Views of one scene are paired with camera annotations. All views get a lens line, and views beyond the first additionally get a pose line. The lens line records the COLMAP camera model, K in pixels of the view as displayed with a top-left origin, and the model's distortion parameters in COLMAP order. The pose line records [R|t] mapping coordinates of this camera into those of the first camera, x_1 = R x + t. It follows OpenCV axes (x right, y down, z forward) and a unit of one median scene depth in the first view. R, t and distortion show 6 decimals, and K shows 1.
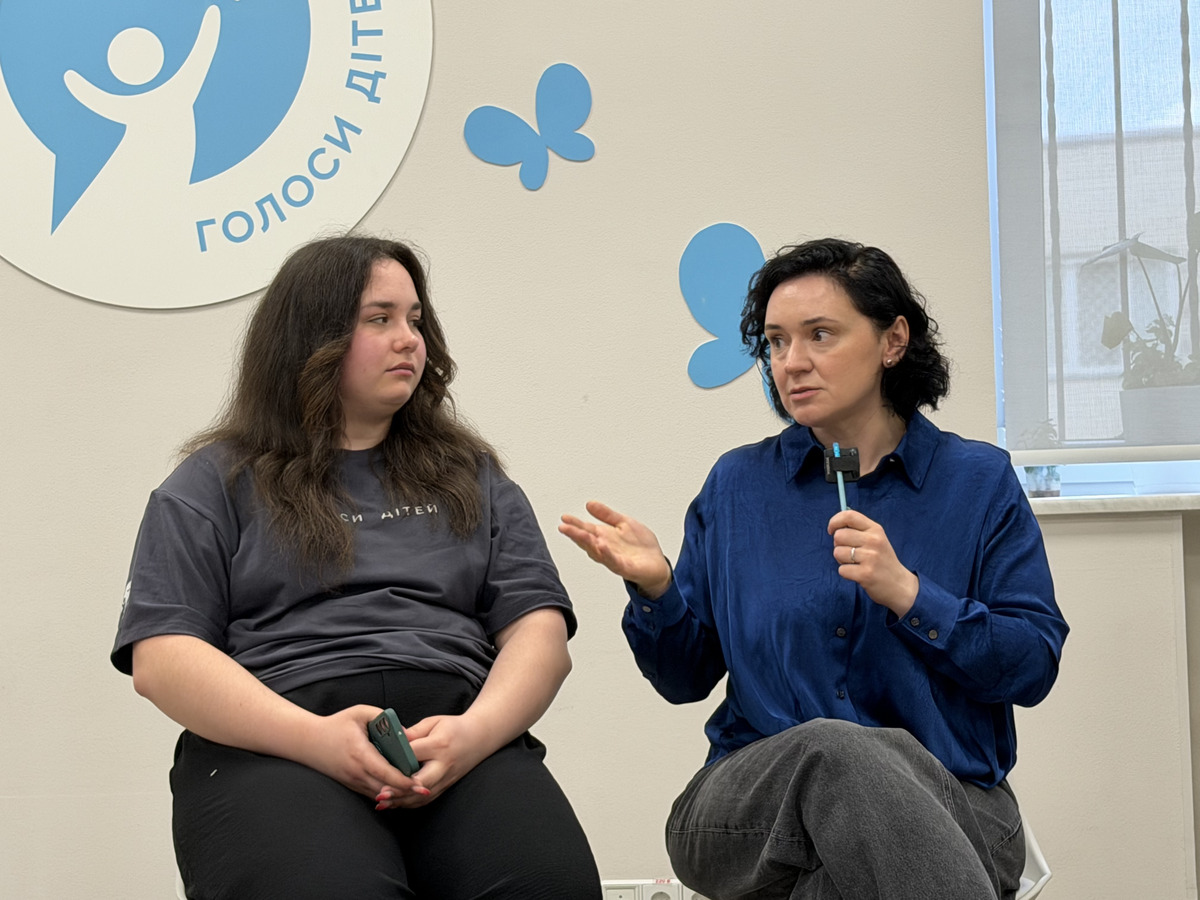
lens RADIAL K [[2538.4, 0, 601.4], [0, 2538.4, 448.7], [0, 0, 1]] dist [0.111713, 0.000000]
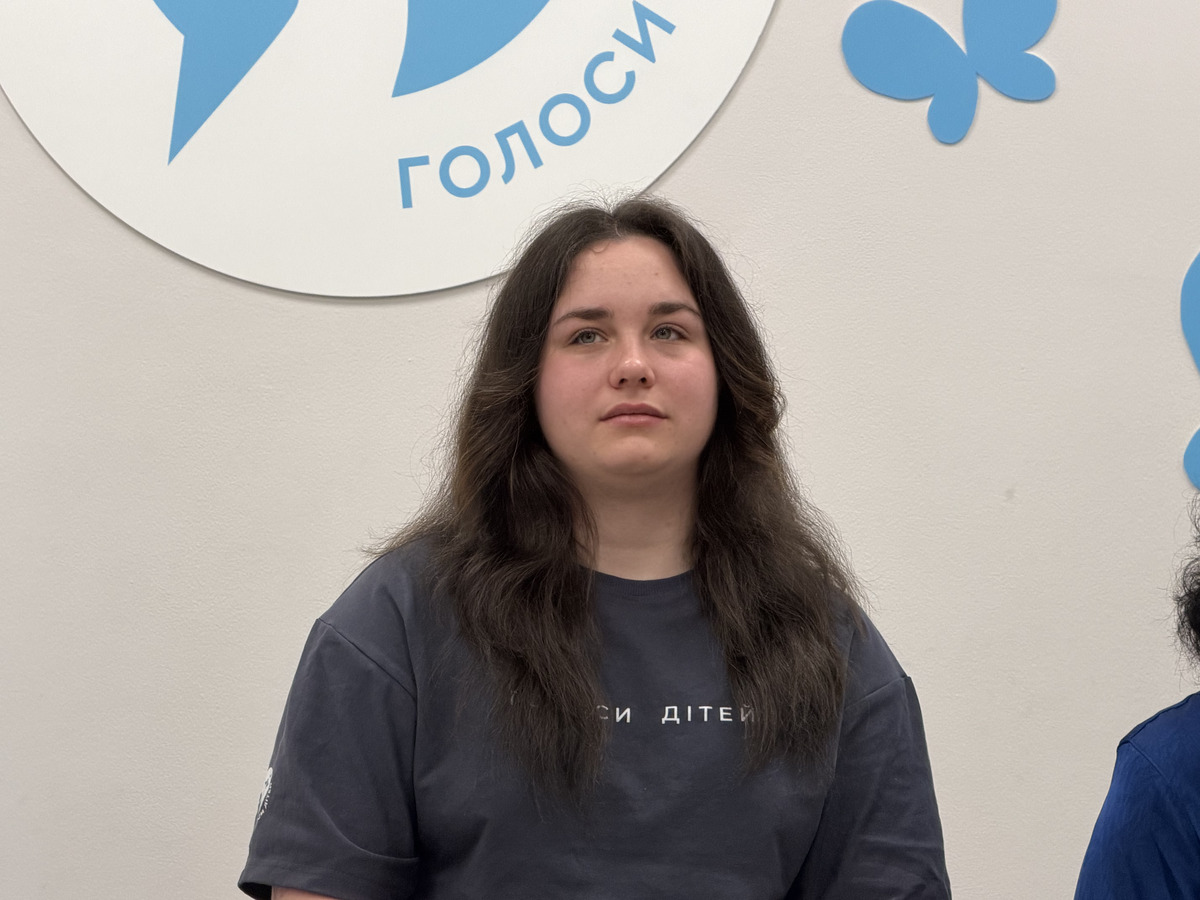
lens RADIAL K [[4835.1, 0, 600.7], [0, 4835.1, 449.7], [0, 0, 1]] dist [-1.094710, 0.000000]
pose [[0.990866, 0.066100, -0.117538, 0.027821], [-0.069627, 0.997230, -0.026156, 0.005439], [0.115483, 0.034100, 0.992724, -0.123328]]
